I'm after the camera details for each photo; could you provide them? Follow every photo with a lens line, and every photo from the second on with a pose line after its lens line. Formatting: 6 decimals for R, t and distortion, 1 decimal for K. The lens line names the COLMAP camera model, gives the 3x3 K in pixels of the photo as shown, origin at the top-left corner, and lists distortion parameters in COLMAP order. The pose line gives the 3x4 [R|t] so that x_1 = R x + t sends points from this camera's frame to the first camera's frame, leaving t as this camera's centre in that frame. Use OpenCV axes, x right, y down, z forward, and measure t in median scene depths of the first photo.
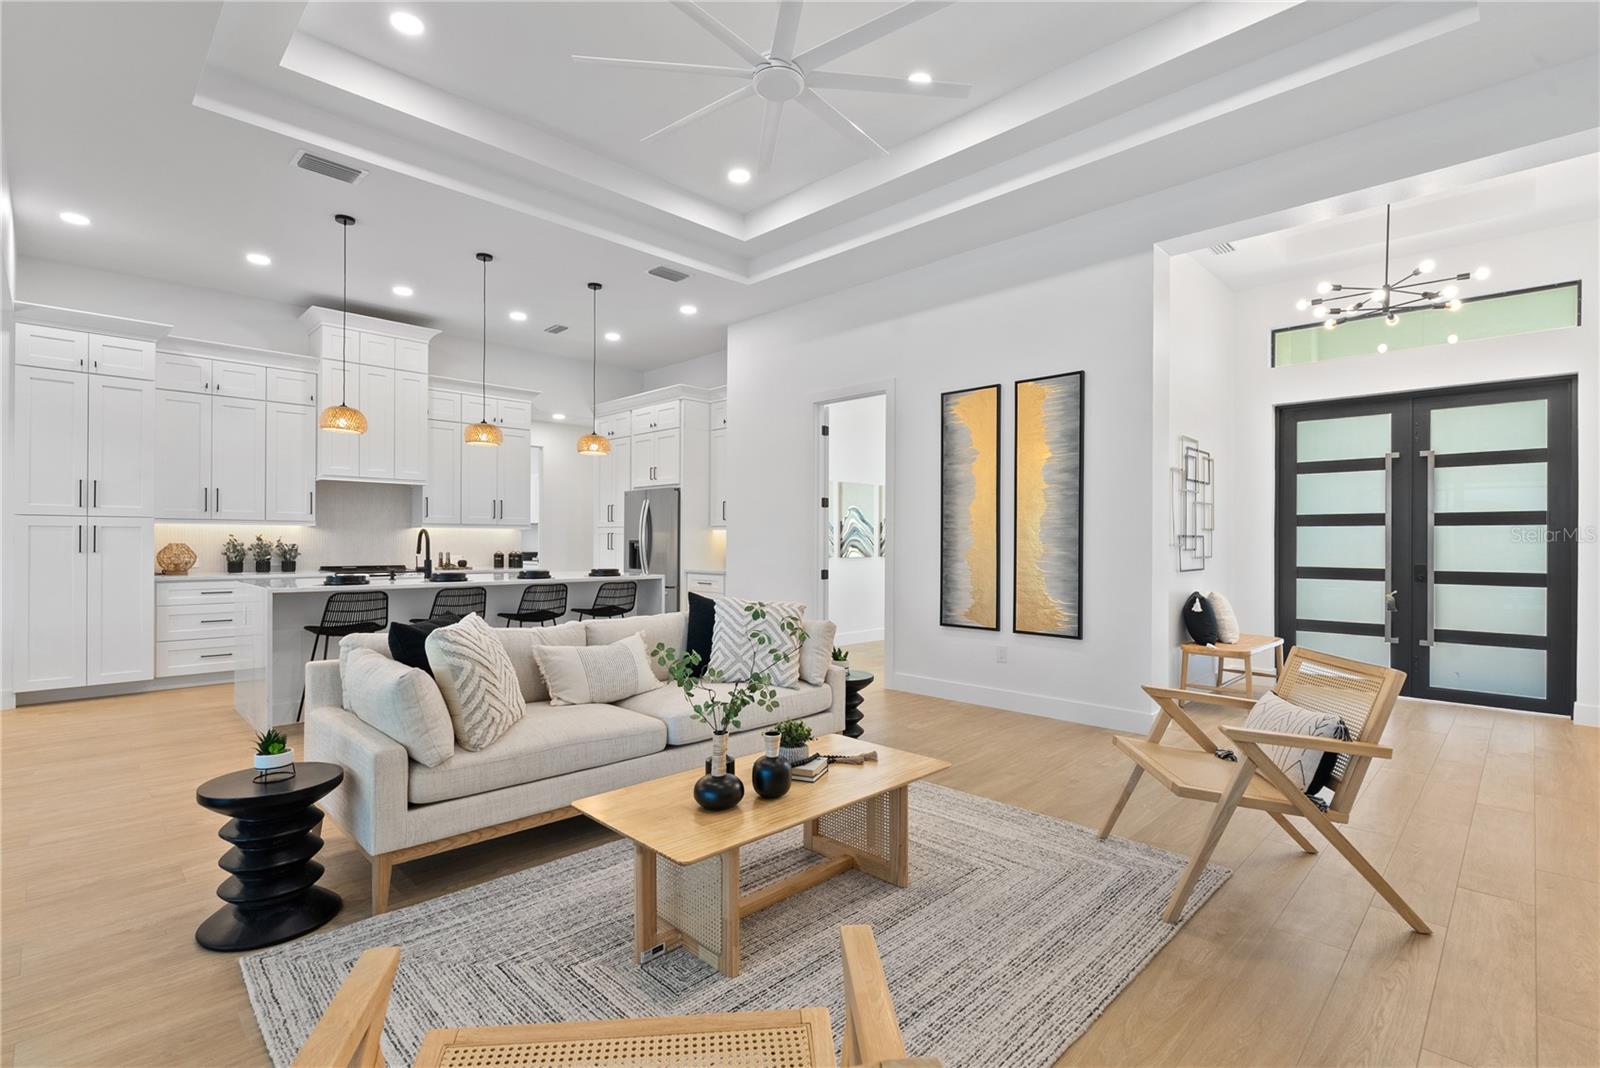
lens RADIAL K [[741.7, 0, 800.0], [0, 741.7, 534.0], [0, 0, 1]] dist [0.000358, 0.000042]
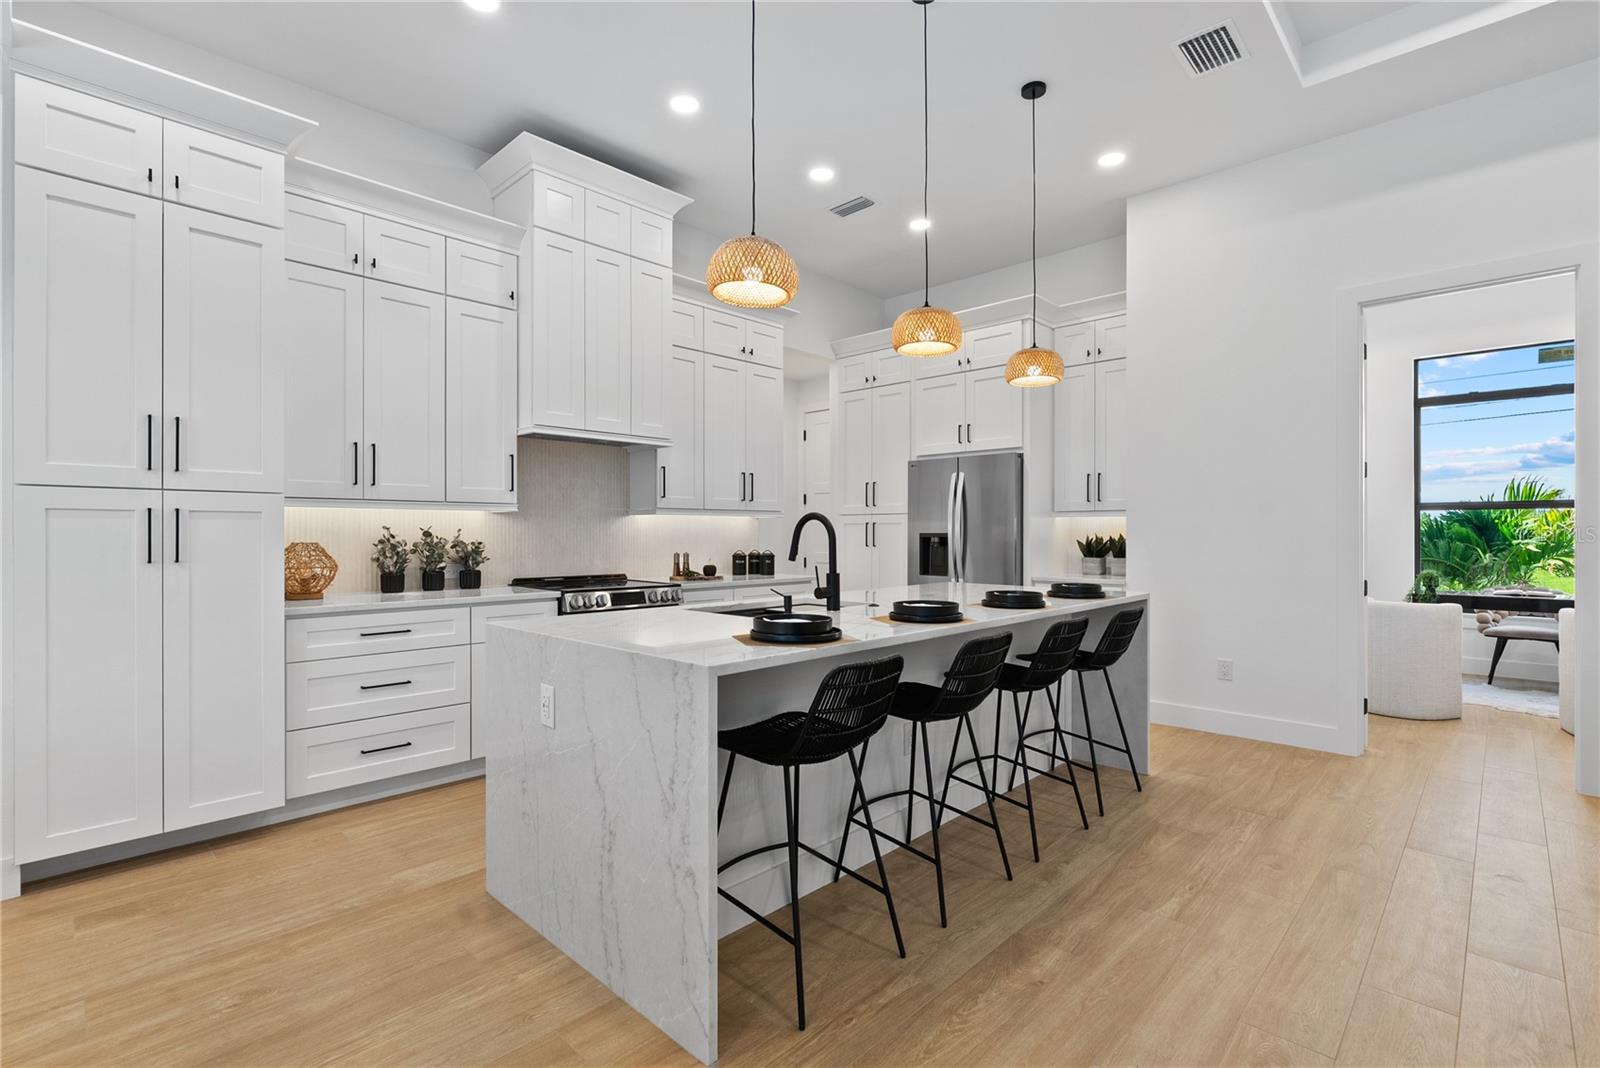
lens RADIAL K [[739.9, 0, 794.9], [0, 739.9, 526.9], [0, 0, 1]] dist [0.000499, -0.000198]
pose [[0.999808, -0.004291, 0.019102, -0.467670], [0.004253, 0.999989, 0.002033, 0.001440], [-0.019110, -0.001951, 0.999815, 0.425522]]
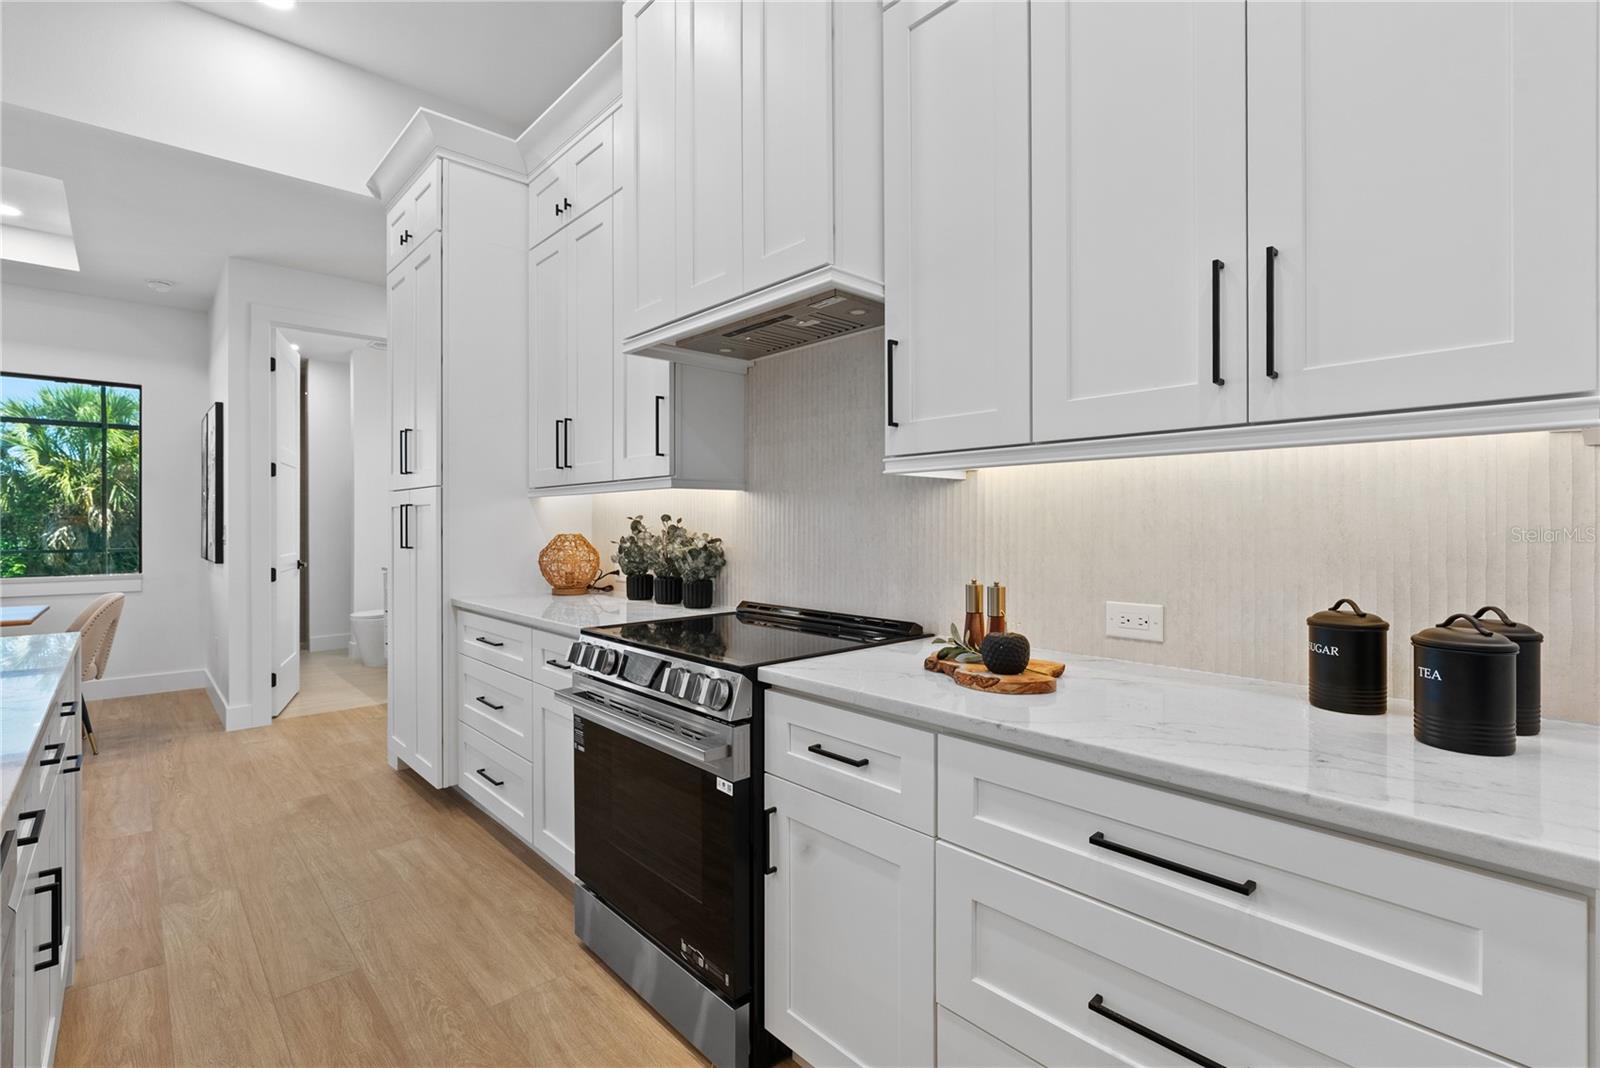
lens RADIAL K [[733.2, 0, 788.0], [0, 733.2, 523.5], [0, 0, 1]] dist [0.000204, -0.000095]
pose [[-0.053669, -0.002615, -0.998555, -0.320162], [0.012530, 0.999916, -0.003292, 0.008419], [0.998480, -0.012689, -0.053632, 1.136401]]
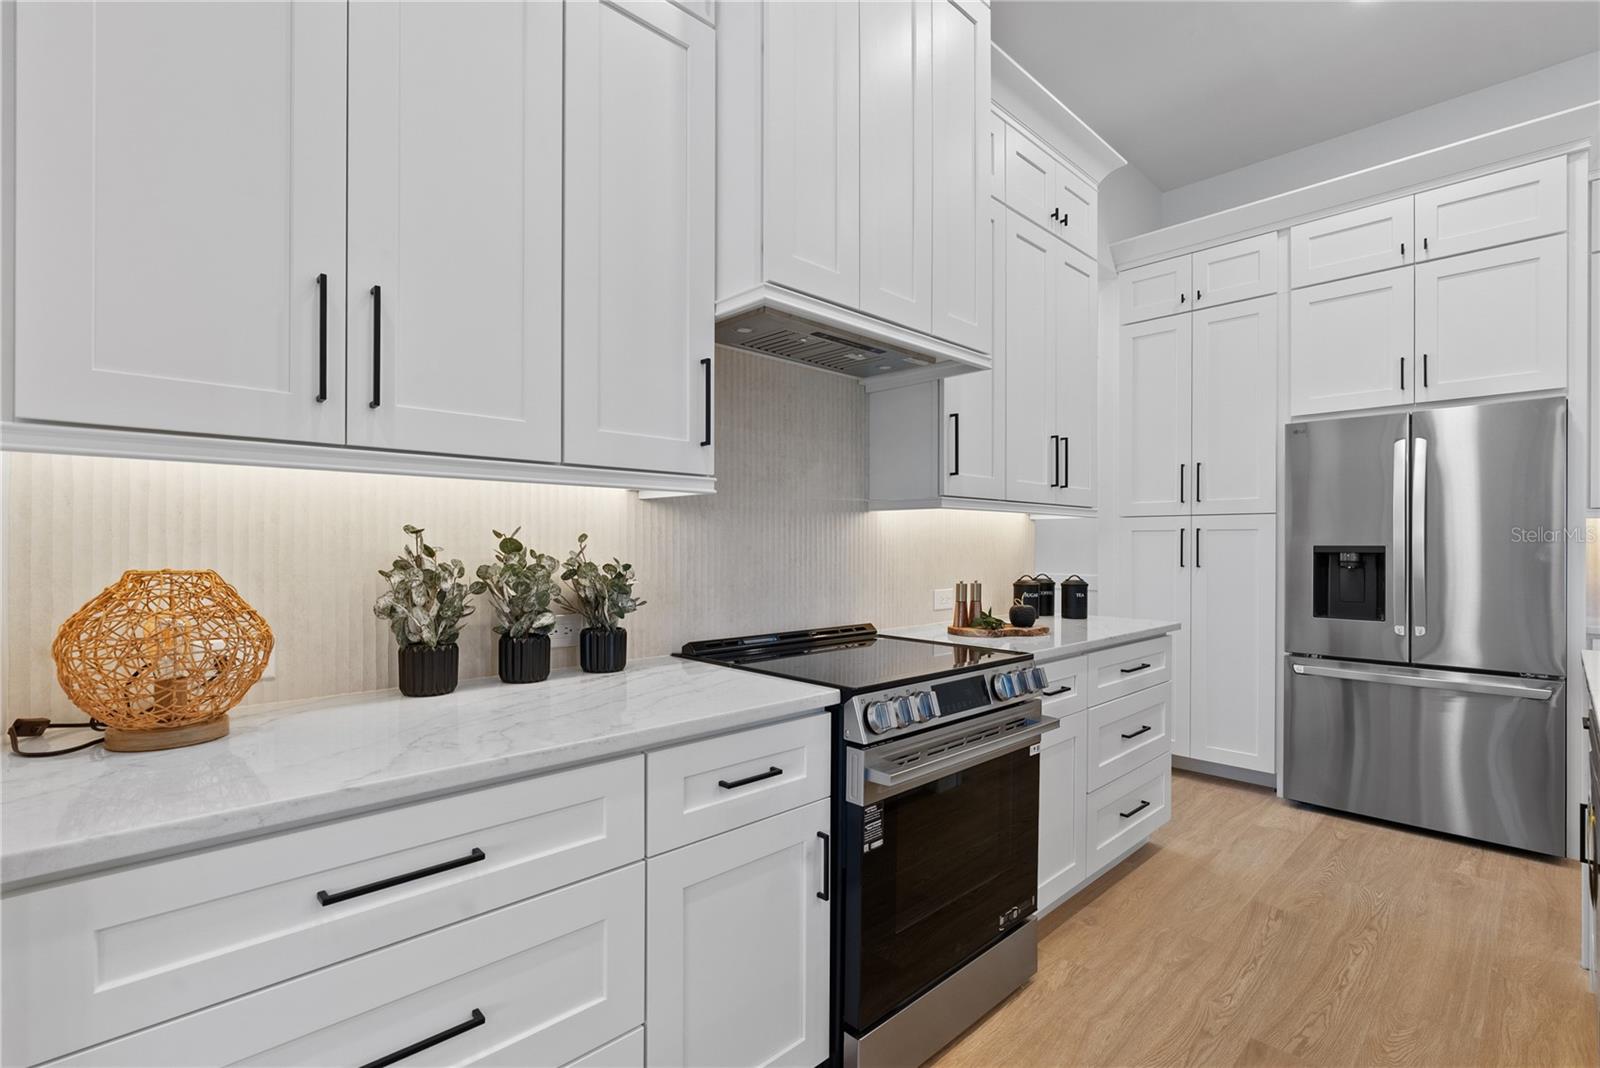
lens RADIAL K [[730.4, 0, 800.0], [0, 730.4, 534.0], [0, 0, 1]] dist [-0.002078, -0.000168]
pose [[0.999938, -0.003275, -0.010661, -0.657296], [0.003221, 0.999982, -0.005007, 0.004787], [0.010677, 0.004972, 0.999931, 0.791824]]
